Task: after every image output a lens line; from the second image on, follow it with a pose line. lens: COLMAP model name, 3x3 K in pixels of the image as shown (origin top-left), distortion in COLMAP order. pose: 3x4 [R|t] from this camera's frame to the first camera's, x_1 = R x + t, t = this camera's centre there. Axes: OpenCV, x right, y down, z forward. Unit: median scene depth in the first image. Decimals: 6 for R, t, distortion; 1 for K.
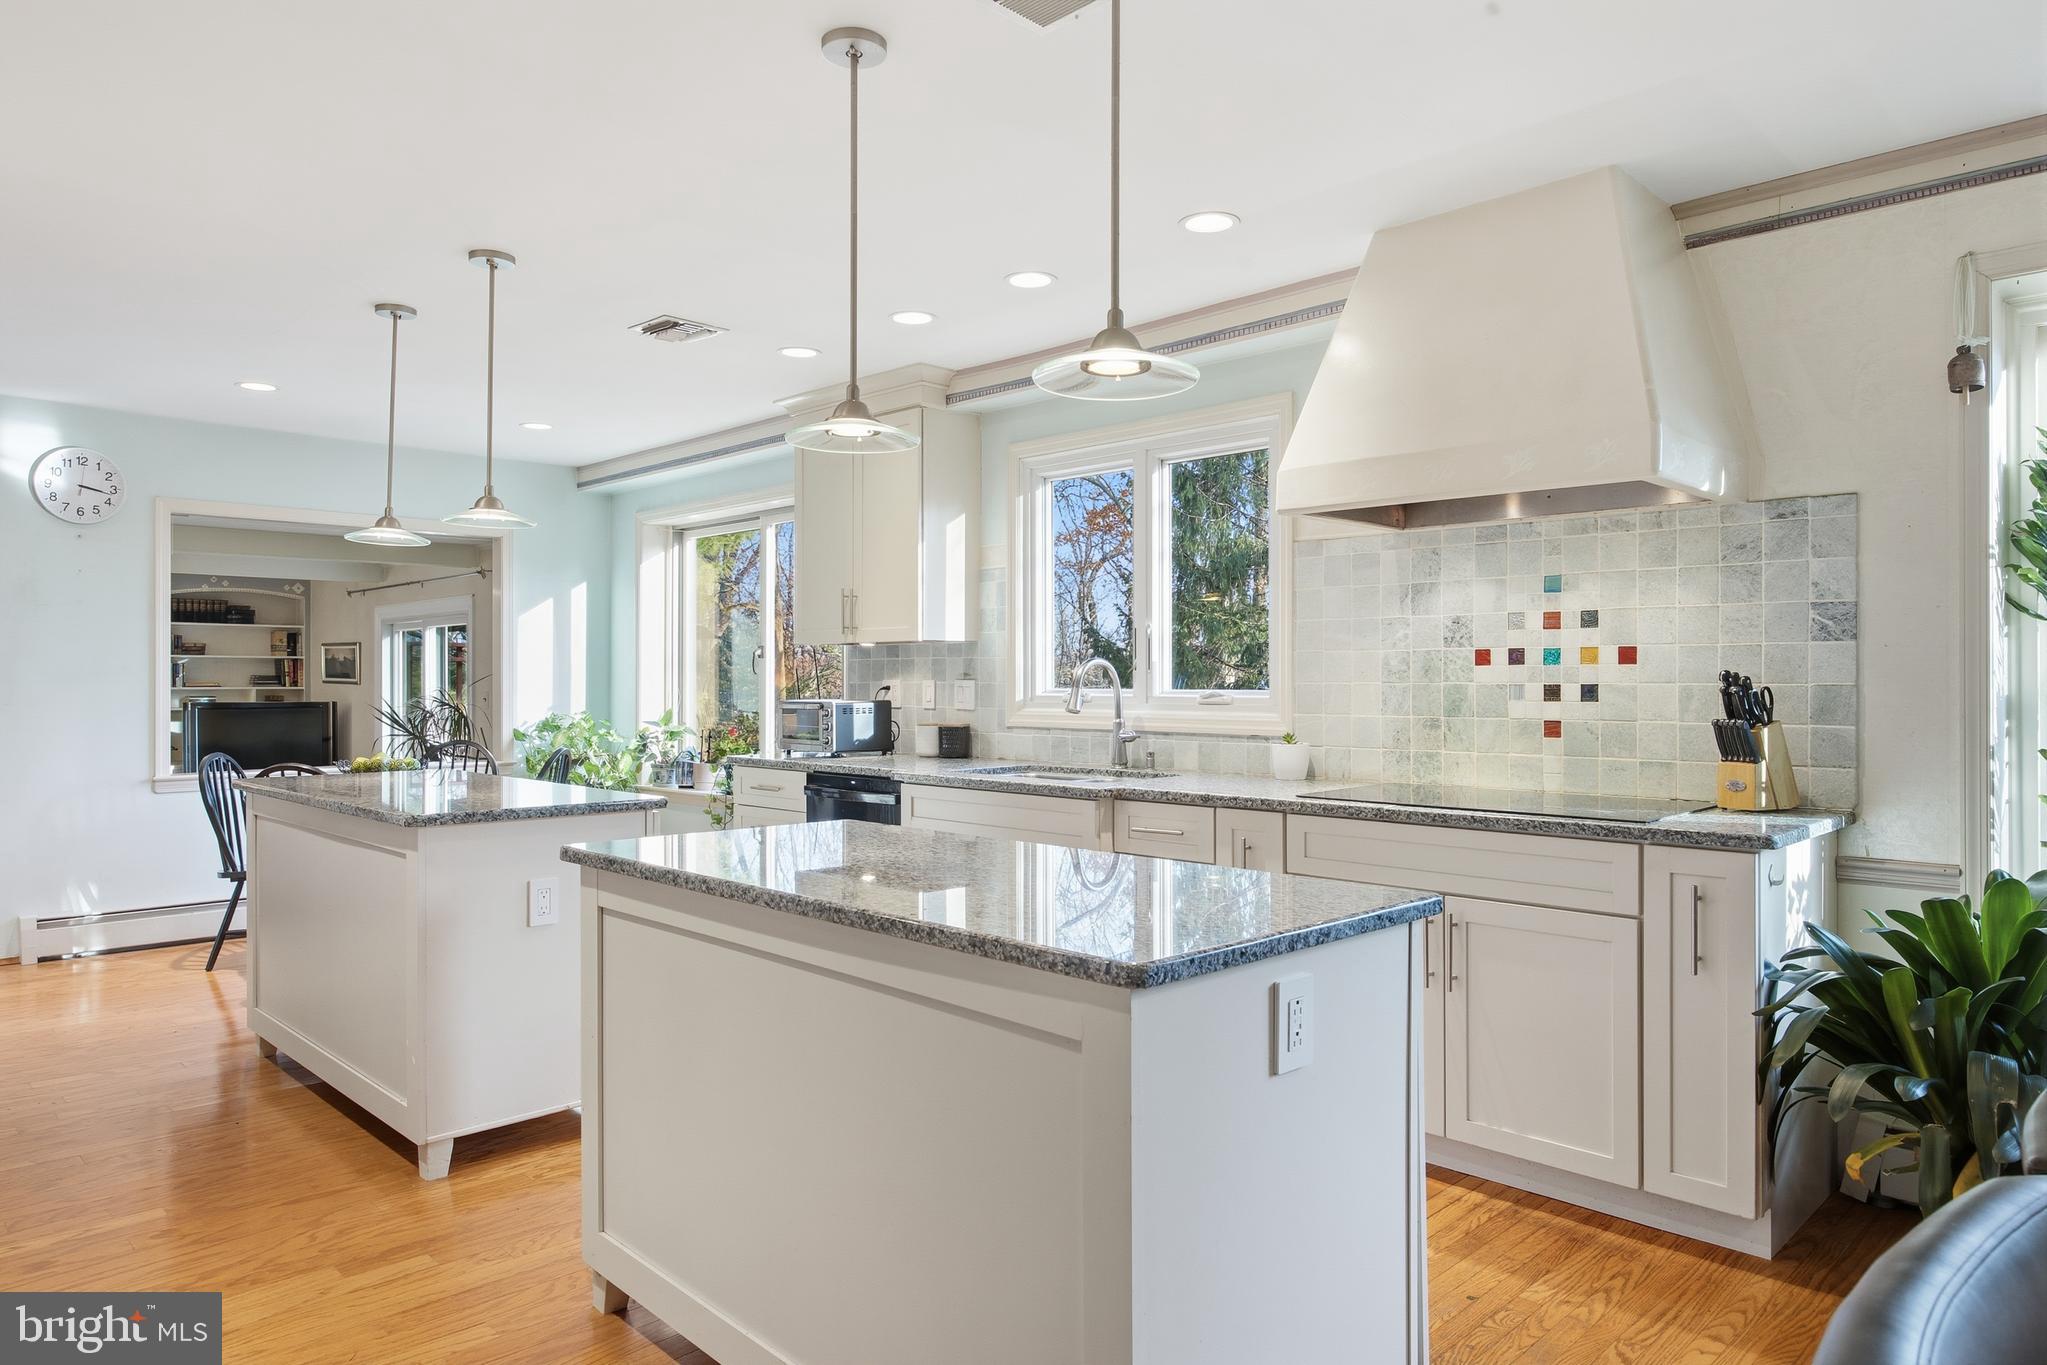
lens RADIAL K [[1271.6, 0, 1024.5], [0, 1271.6, 670.4], [0, 0, 1]] dist [-0.006679, 0.002263]
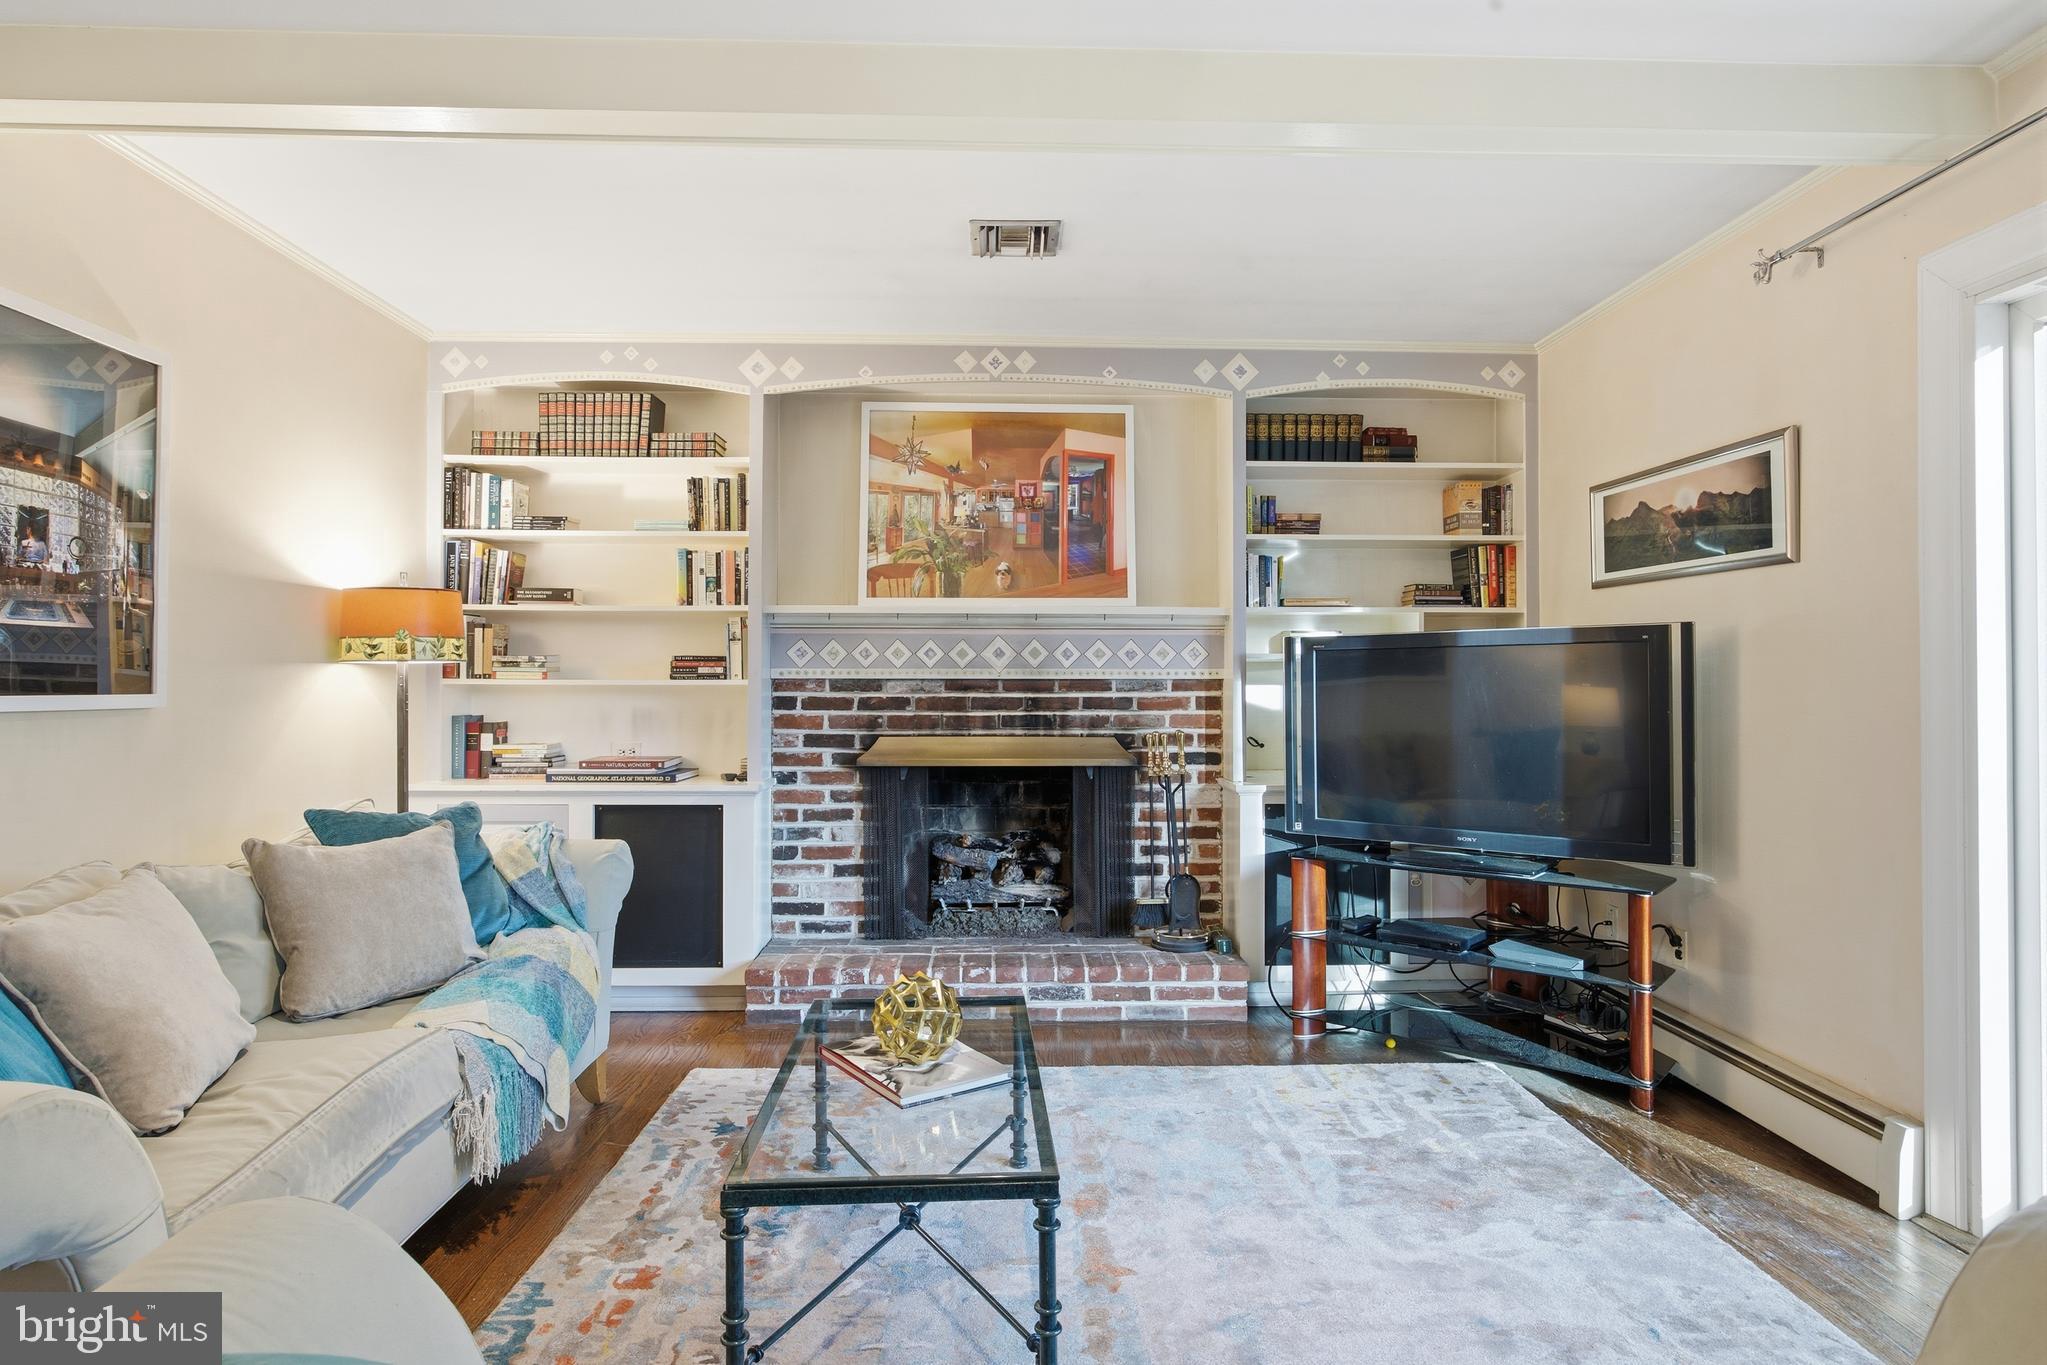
lens RADIAL K [[1109.4, 0, 1029.7], [0, 1109.4, 680.5], [0, 0, 1]] dist [-0.003207, -0.000395]
pose [[0.743316, 0.002892, -0.668935, -1.062683], [-0.001318, 0.999995, 0.002858, 0.087857], [0.668940, -0.001243, 0.743316, 1.478551]]
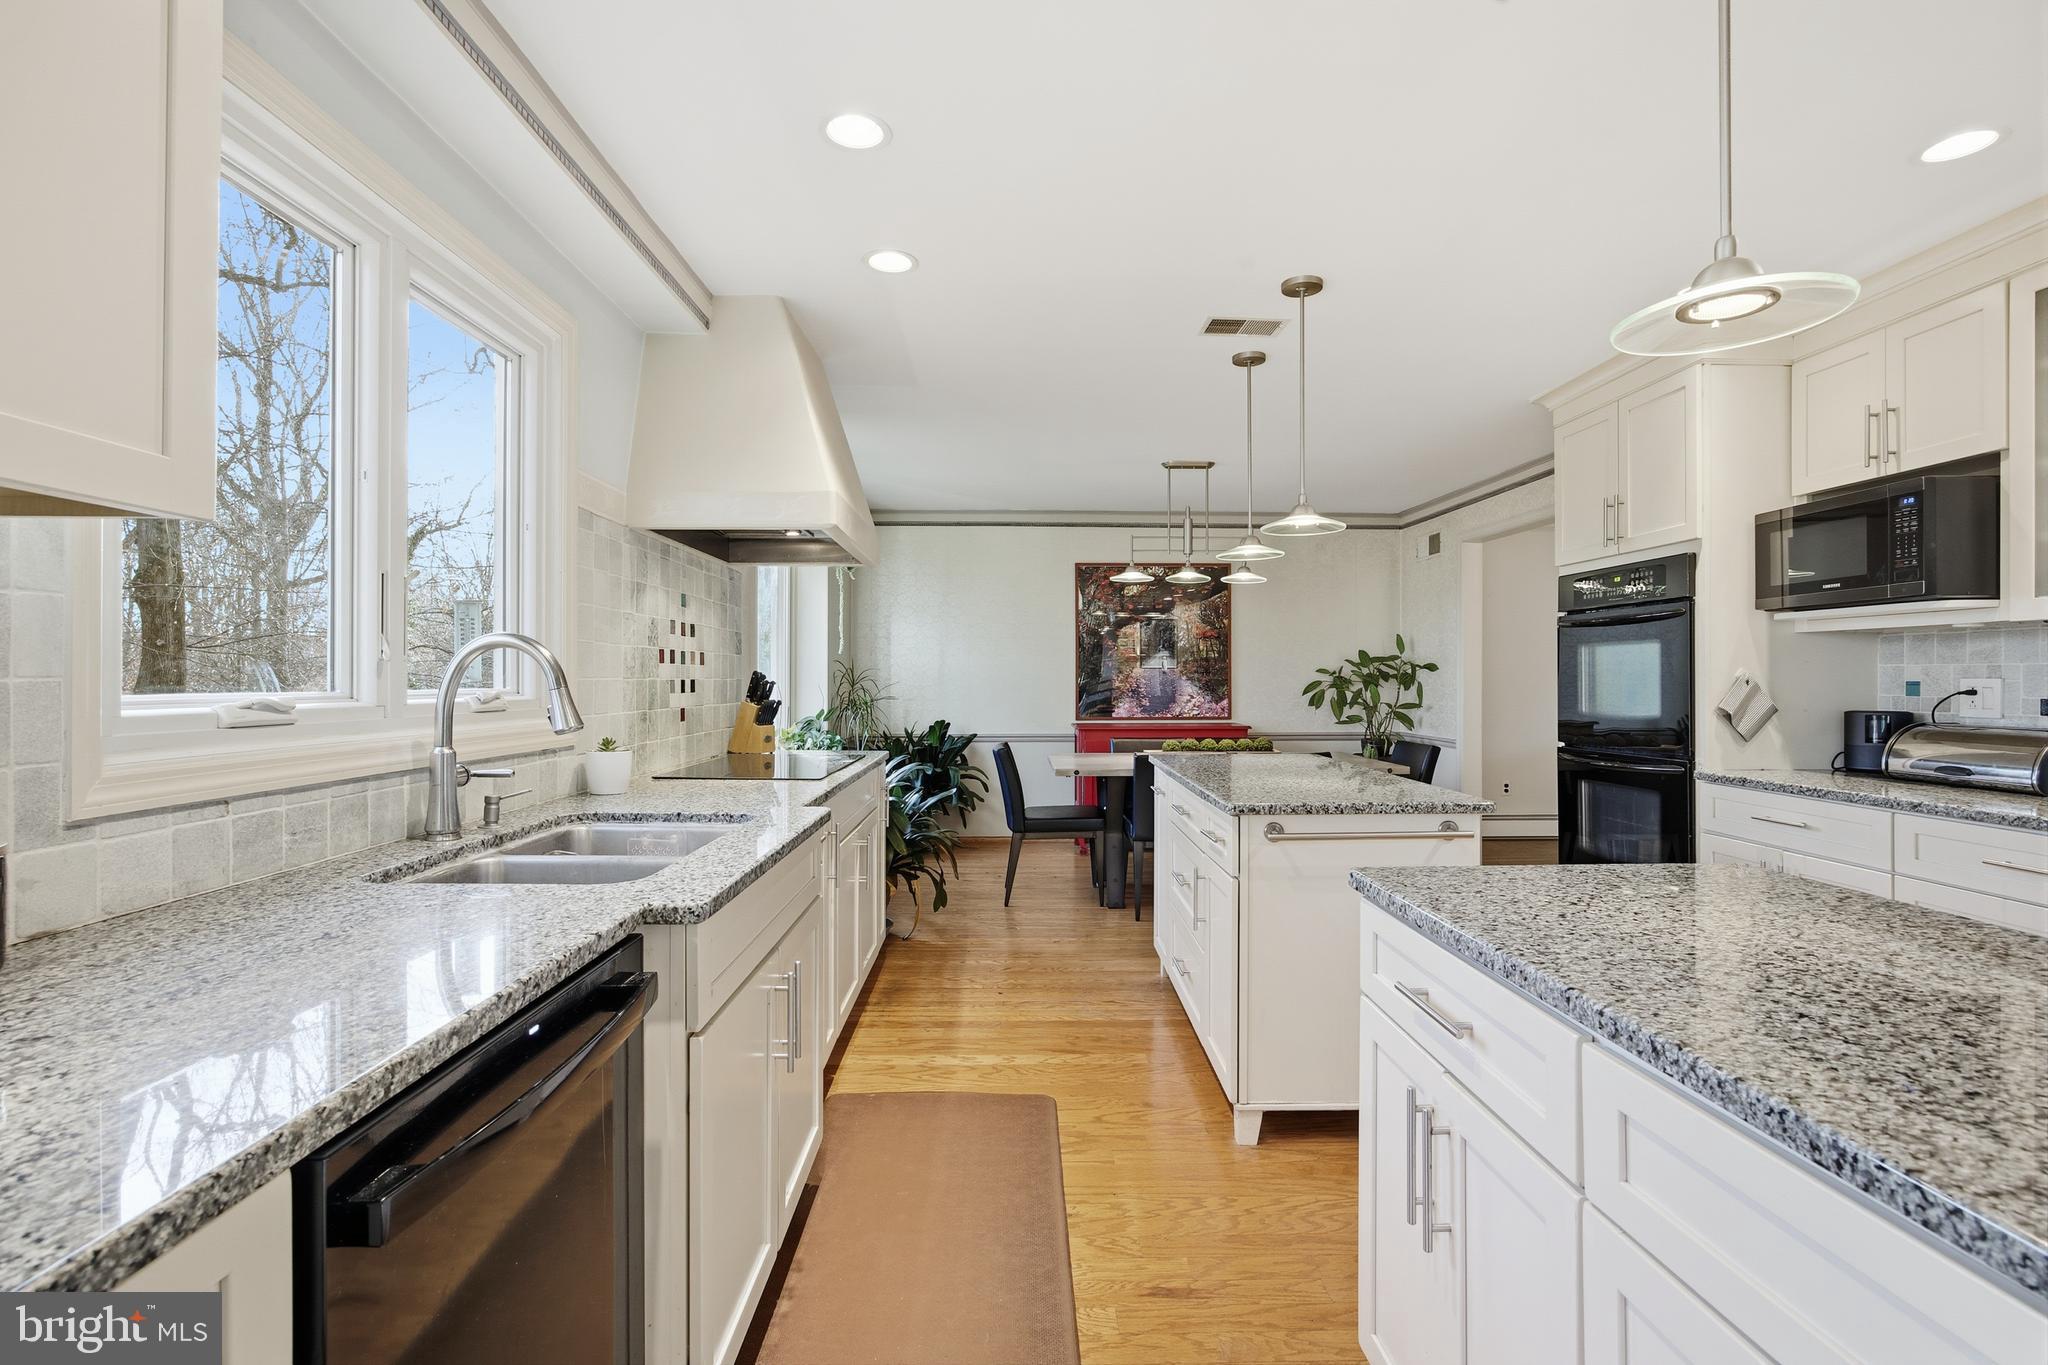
lens RADIAL K [[958.2, 0, 1044.5], [0, 958.2, 669.6], [0, 0, 1]] dist [-0.022030, 0.009936]
pose [[-0.731208, 0.006503, 0.682124, -0.349306], [-0.004891, 0.999879, -0.014776, 0.009292], [-0.682137, -0.014141, -0.731087, 1.016484]]
